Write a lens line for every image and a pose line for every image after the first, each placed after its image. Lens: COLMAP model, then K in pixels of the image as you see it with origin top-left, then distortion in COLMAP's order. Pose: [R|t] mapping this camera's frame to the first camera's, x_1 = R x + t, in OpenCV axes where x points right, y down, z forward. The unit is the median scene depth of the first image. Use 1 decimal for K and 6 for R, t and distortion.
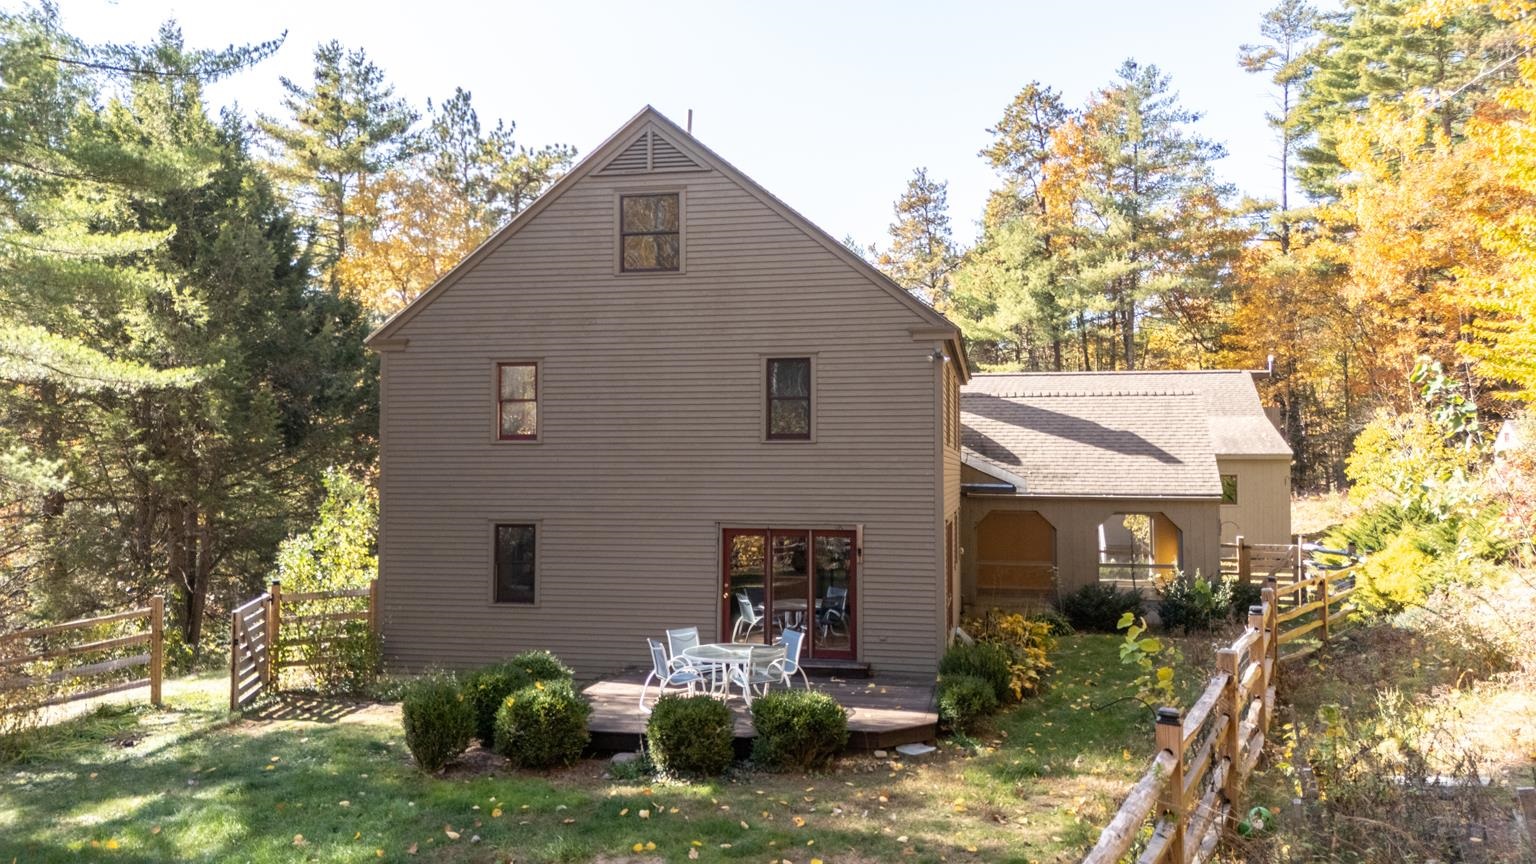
lens RADIAL K [[971.6, 0, 757.4], [0, 971.6, 426.6], [0, 0, 1]] dist [0.012753, 0.010100]
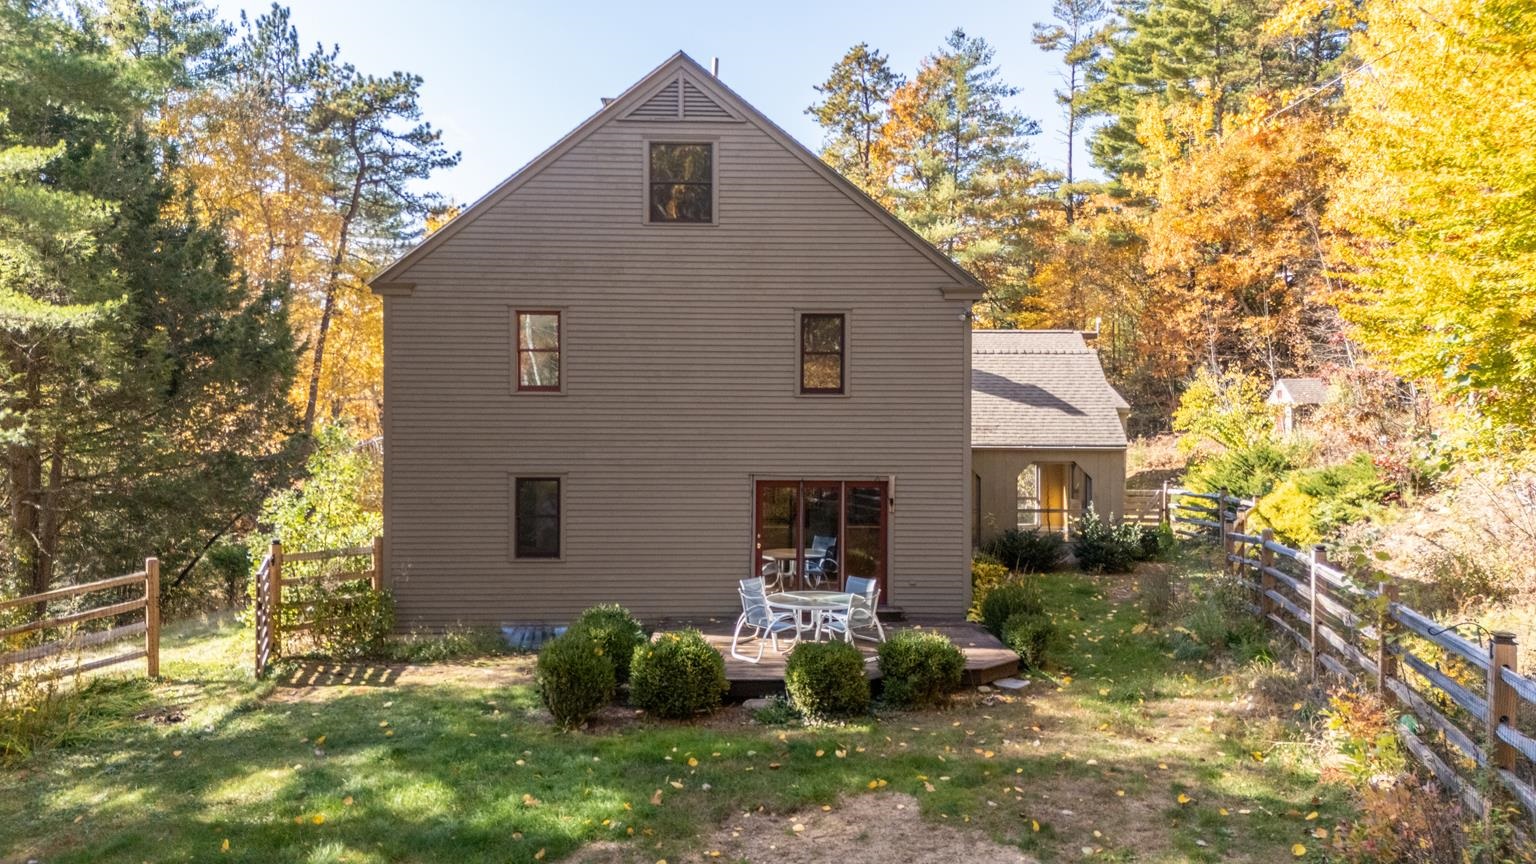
lens RADIAL K [[971.6, 0, 721.4], [0, 971.6, 421.9], [0, 0, 1]] dist [0.012753, 0.010100]
pose [[0.981754, 0.002317, 0.190142, -0.169919], [-0.011057, 0.998930, 0.044916, -0.000840], [-0.189835, -0.046199, 0.980729, 0.008304]]
